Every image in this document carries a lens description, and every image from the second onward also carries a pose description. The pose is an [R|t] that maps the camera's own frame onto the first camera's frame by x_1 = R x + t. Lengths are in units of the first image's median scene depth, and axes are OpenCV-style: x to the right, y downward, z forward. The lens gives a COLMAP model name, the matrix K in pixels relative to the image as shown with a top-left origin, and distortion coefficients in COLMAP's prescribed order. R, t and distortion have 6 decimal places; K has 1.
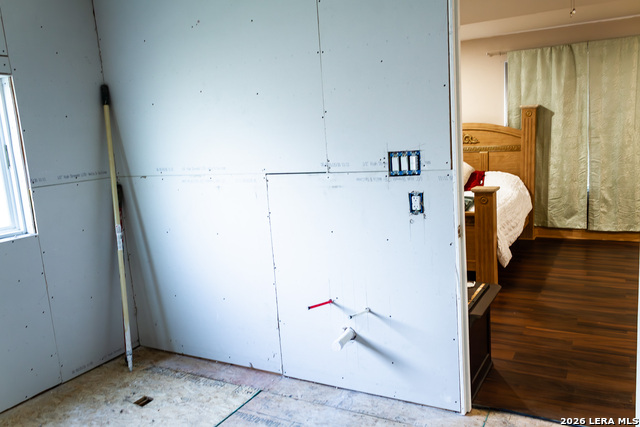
lens RADIAL K [[522.4, 0, 320.6], [0, 522.4, 212.6], [0, 0, 1]] dist [0.029135, -0.015910]
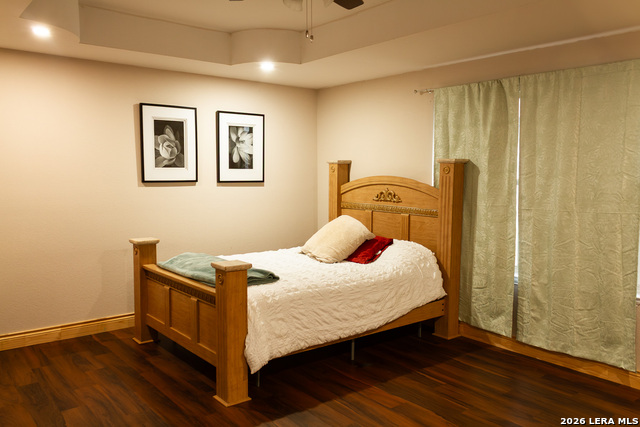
lens RADIAL K [[522.4, 0, 319.6], [0, 522.4, 215.5], [0, 0, 1]] dist [0.029135, -0.015910]
pose [[0.928986, 0.101212, -0.356008, 0.497201], [-0.123601, 0.991499, -0.040650, -0.070420], [0.348868, 0.081767, 0.933598, 0.241973]]
